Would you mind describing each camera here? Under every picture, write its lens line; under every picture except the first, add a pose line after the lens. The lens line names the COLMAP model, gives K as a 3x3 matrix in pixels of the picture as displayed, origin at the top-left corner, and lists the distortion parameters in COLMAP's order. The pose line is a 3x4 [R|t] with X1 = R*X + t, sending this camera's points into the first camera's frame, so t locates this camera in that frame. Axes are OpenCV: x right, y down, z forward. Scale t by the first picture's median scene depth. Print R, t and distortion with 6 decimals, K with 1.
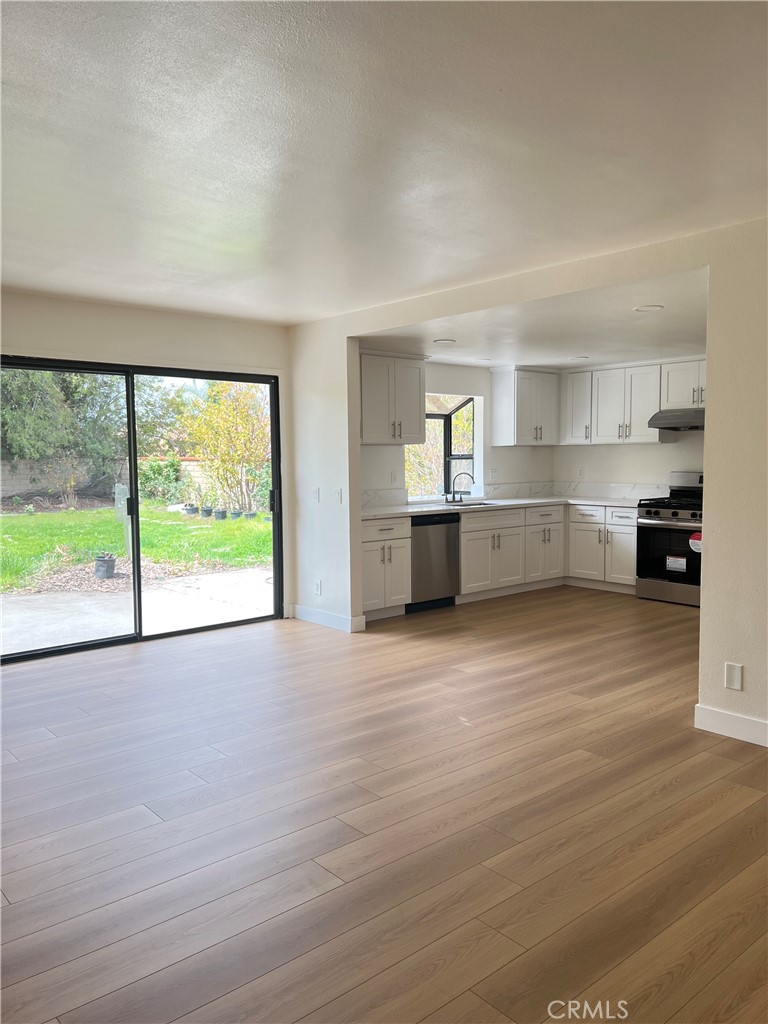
lens RADIAL K [[778.6, 0, 381.2], [0, 778.6, 516.4], [0, 0, 1]] dist [0.044474, -0.012705]
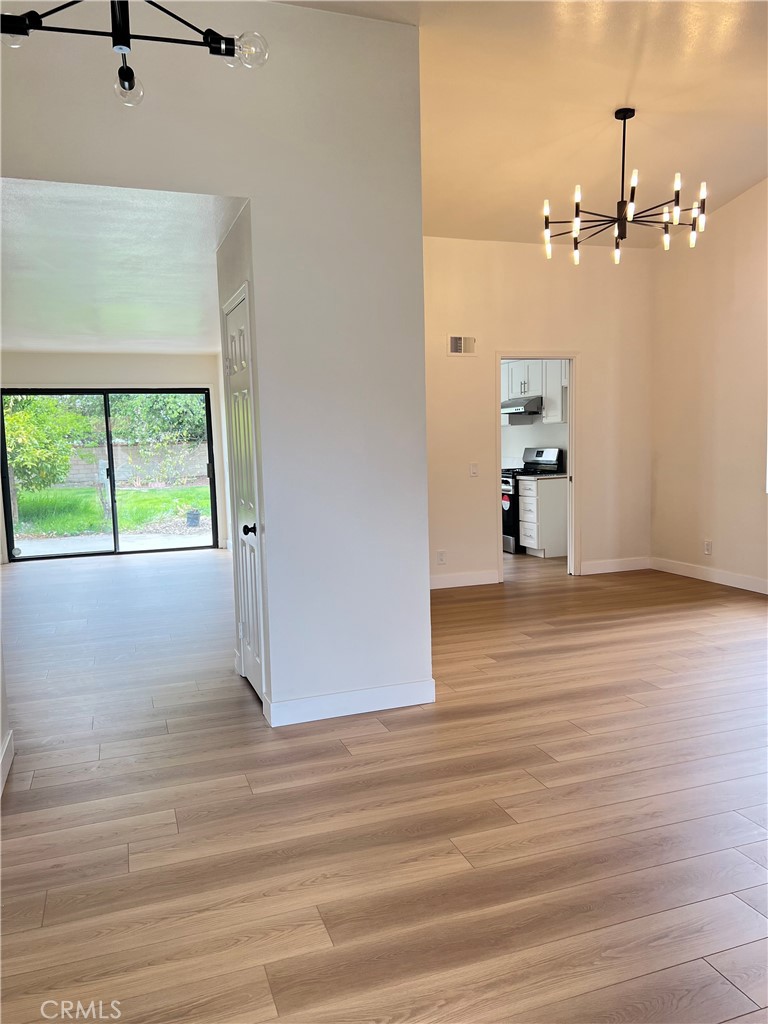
lens RADIAL K [[778.6, 0, 381.2], [0, 778.6, 516.4], [0, 0, 1]] dist [0.044474, -0.012705]
pose [[0.930712, 0.021132, -0.365142, 0.673418], [-0.009506, 0.999390, 0.033609, 0.014464], [0.365629, -0.027809, 0.930345, -0.276143]]
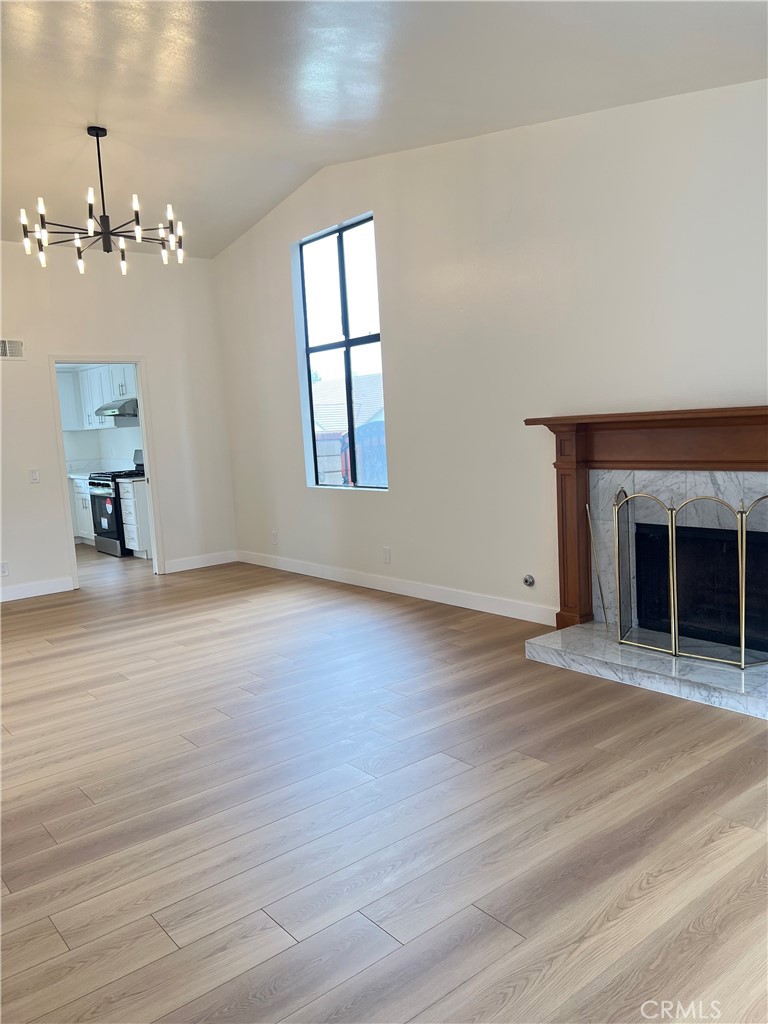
lens RADIAL K [[778.6, 0, 381.2], [0, 778.6, 516.4], [0, 0, 1]] dist [0.044474, -0.012705]
pose [[0.998514, -0.040442, -0.036515, 0.883472], [0.042040, 0.998141, 0.044118, 0.011943], [0.034663, -0.045588, 0.998359, -0.269401]]
